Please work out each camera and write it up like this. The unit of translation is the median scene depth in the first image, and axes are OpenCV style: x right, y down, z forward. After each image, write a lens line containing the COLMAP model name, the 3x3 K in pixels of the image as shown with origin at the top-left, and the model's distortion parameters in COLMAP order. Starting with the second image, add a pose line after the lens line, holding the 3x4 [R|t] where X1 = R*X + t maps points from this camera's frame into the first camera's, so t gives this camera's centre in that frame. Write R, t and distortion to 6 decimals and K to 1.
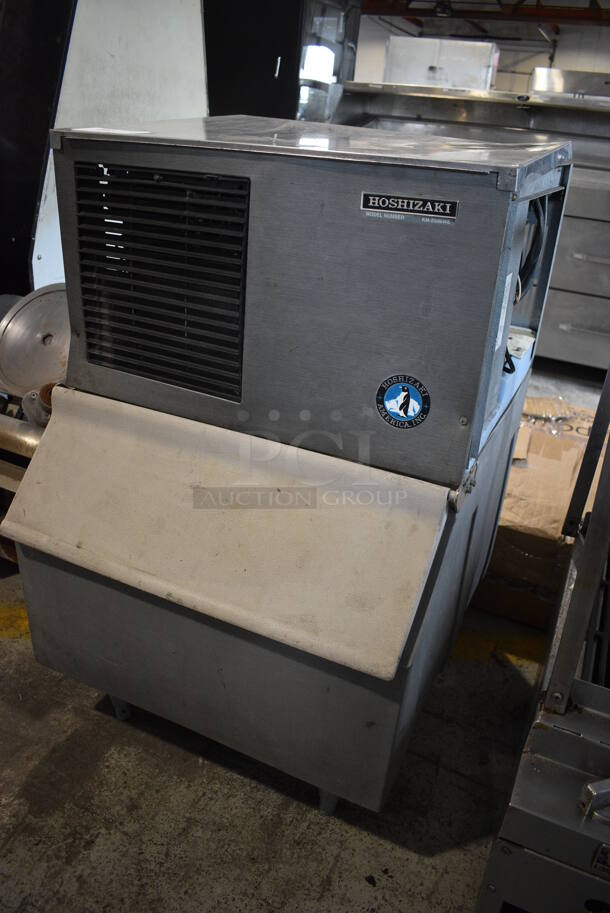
lens RADIAL K [[708.5, 0, 305.0], [0, 708.5, 456.5], [0, 0, 1]] dist [-0.083929, -0.000067]
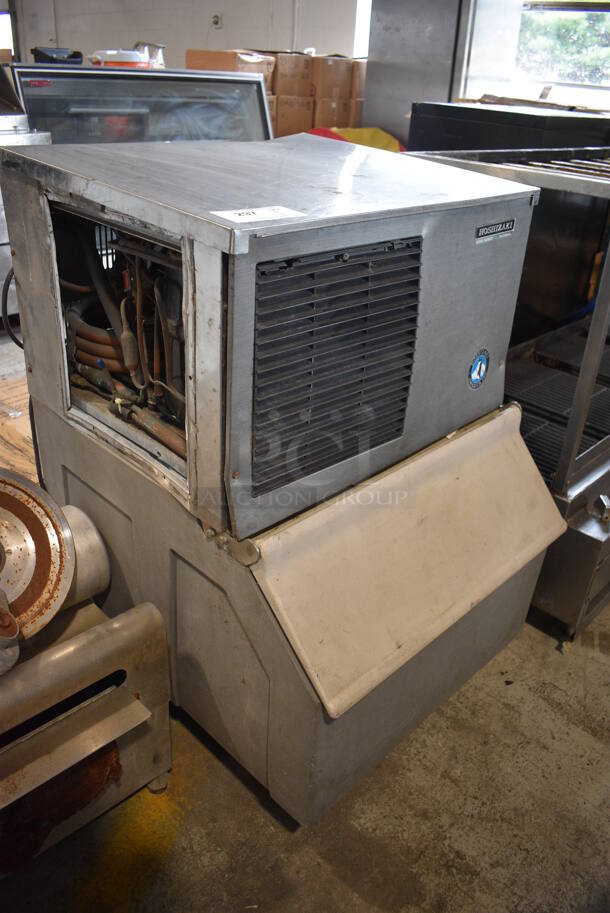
lens RADIAL K [[708.5, 0, 305.0], [0, 708.5, 456.5], [0, 0, 1]] dist [-0.083929, -0.000067]
pose [[0.339983, -0.500018, 0.796488, -1.056701], [0.382806, 0.847179, 0.368439, -0.522988], [-0.858994, 0.179638, 0.479436, 0.632488]]
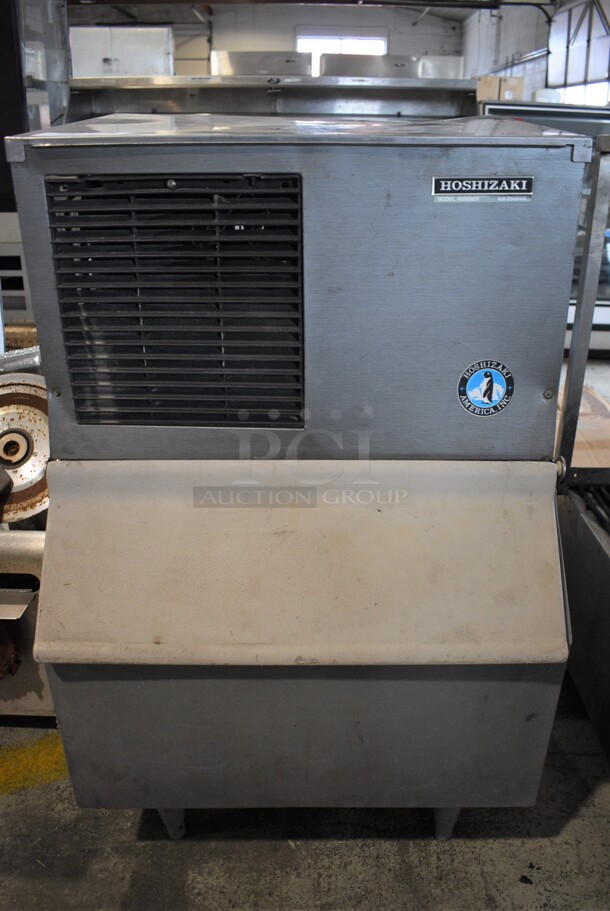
lens RADIAL K [[776.4, 0, 327.6], [0, 776.4, 484.0], [0, 0, 1]] dist [-0.088802, 0.004287]
pose [[0.899388, -0.237188, 0.367210, -0.452053], [0.236696, 0.970441, 0.047098, -0.047985], [-0.367527, 0.044558, 0.928945, 0.091671]]
